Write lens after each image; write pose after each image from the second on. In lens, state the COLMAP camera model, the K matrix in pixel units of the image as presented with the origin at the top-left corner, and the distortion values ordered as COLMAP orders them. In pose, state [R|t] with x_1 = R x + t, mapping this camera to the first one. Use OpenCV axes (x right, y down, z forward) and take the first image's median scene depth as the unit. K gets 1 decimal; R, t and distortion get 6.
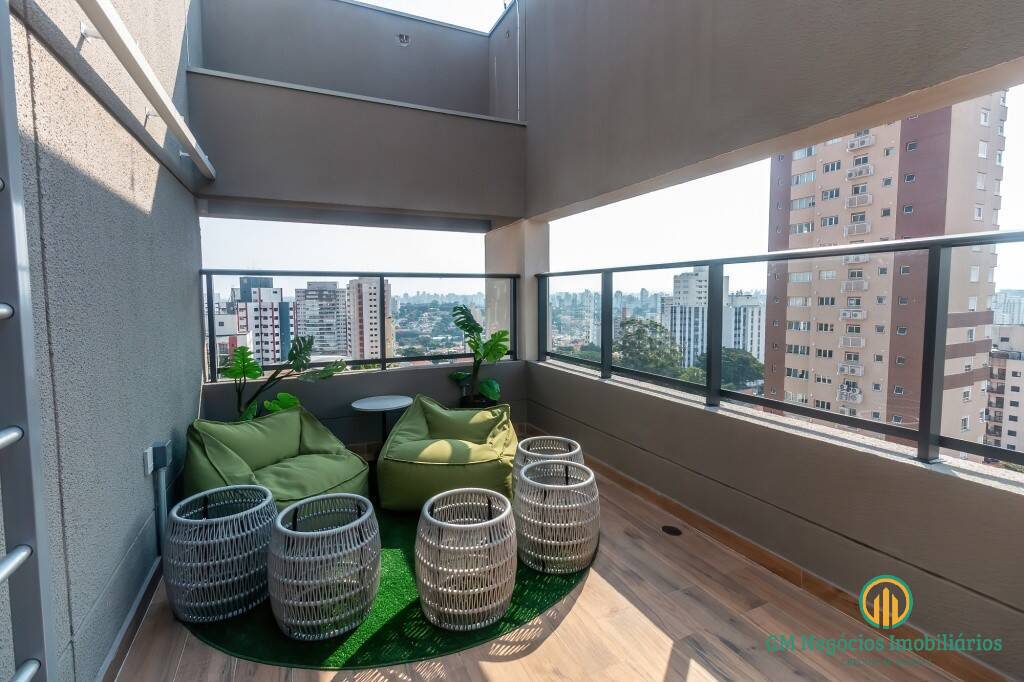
lens RADIAL K [[467.8, 0, 509.8], [0, 467.8, 332.6], [0, 0, 1]] dist [0.007165, -0.000233]
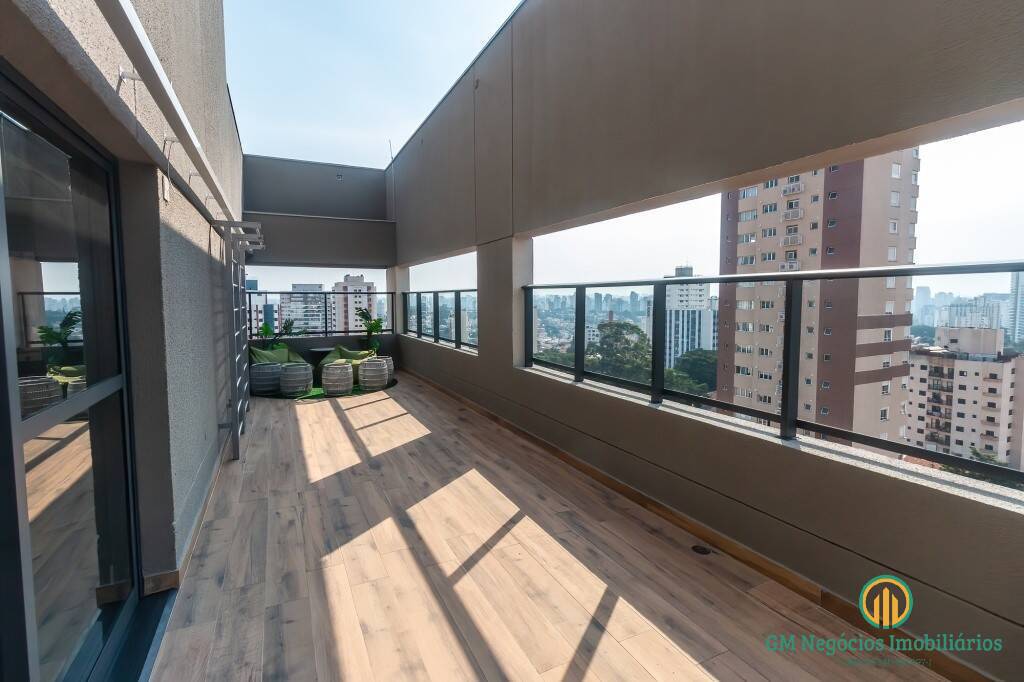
lens RADIAL K [[467.8, 0, 506.1], [0, 467.8, 328.5], [0, 0, 1]] dist [0.007165, -0.000233]
pose [[0.999781, 0.000726, 0.020935, 0.440983], [-0.000416, 0.999890, -0.014809, 0.062645], [-0.020943, 0.014797, 0.999671, -1.016184]]
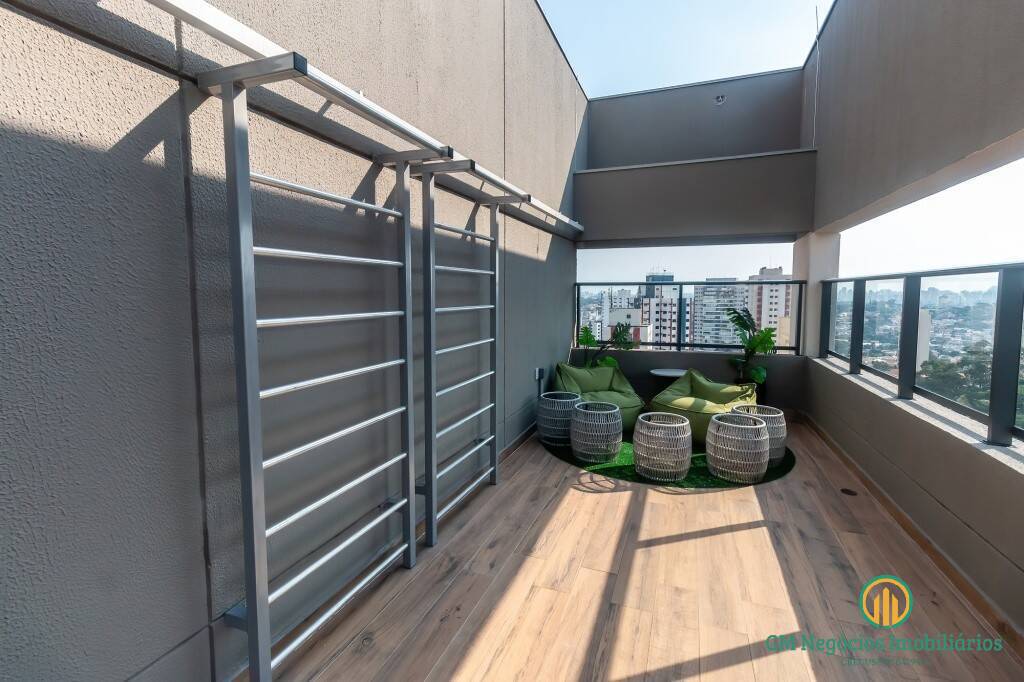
lens RADIAL K [[467.8, 0, 526.9], [0, 467.8, 327.7], [0, 0, 1]] dist [0.007165, -0.000233]
pose [[0.716740, 0.055204, -0.695152, 0.311703], [-0.057145, 0.998159, 0.020347, 0.005605], [0.694995, 0.025141, 0.718574, -0.270905]]
